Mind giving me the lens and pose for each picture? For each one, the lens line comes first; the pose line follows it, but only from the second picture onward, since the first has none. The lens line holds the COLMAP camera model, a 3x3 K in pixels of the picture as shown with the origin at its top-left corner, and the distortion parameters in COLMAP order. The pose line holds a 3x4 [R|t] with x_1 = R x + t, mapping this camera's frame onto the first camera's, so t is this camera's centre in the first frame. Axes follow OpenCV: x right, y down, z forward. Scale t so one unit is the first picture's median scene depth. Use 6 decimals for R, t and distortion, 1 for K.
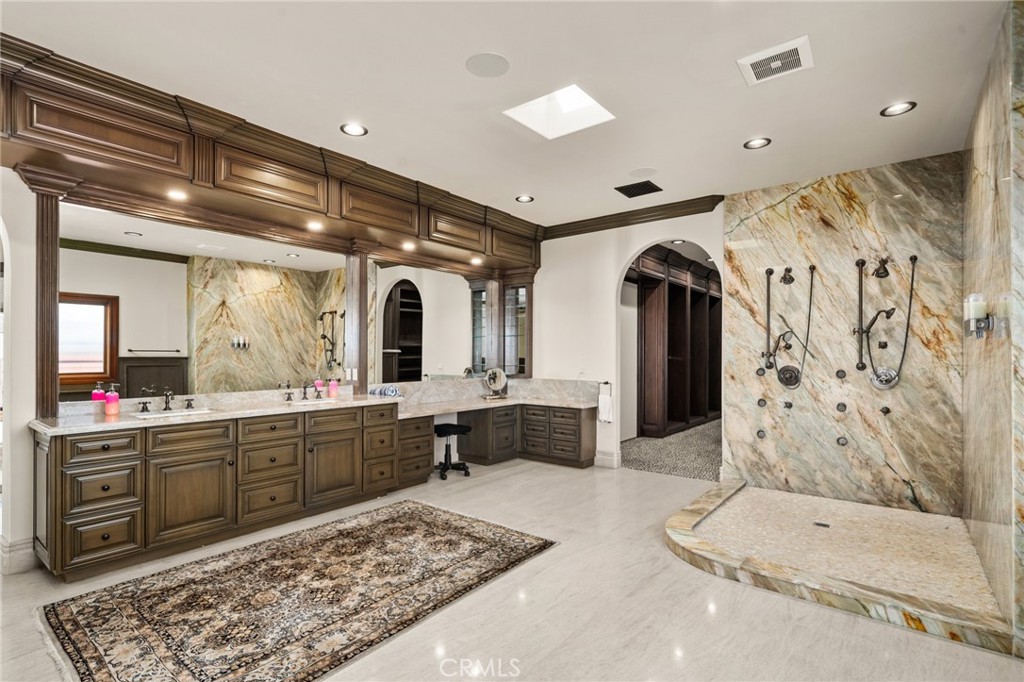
lens RADIAL K [[469.7, 0, 512.1], [0, 469.7, 350.7], [0, 0, 1]] dist [0.003213, -0.001023]
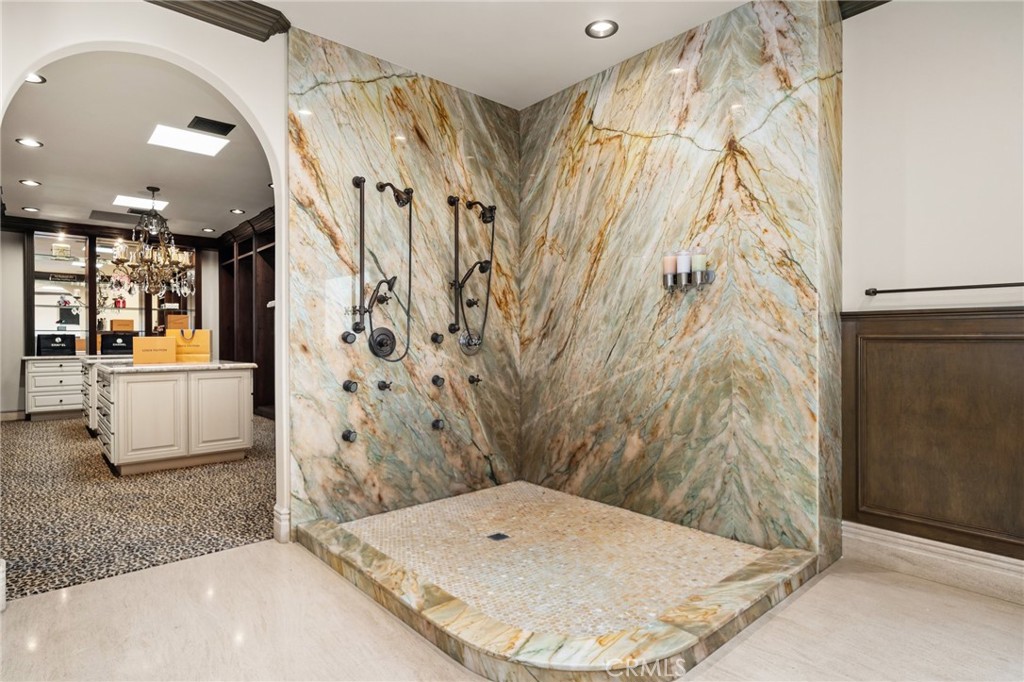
lens RADIAL K [[544.2, 0, 511.9], [0, 544.2, 340.3], [0, 0, 1]] dist [-0.000791, 0.000955]
pose [[0.190927, -0.004132, 0.981596, -0.156377], [-0.006833, 0.999961, 0.005539, 0.046723], [-0.981581, -0.007765, 0.190891, 0.701406]]
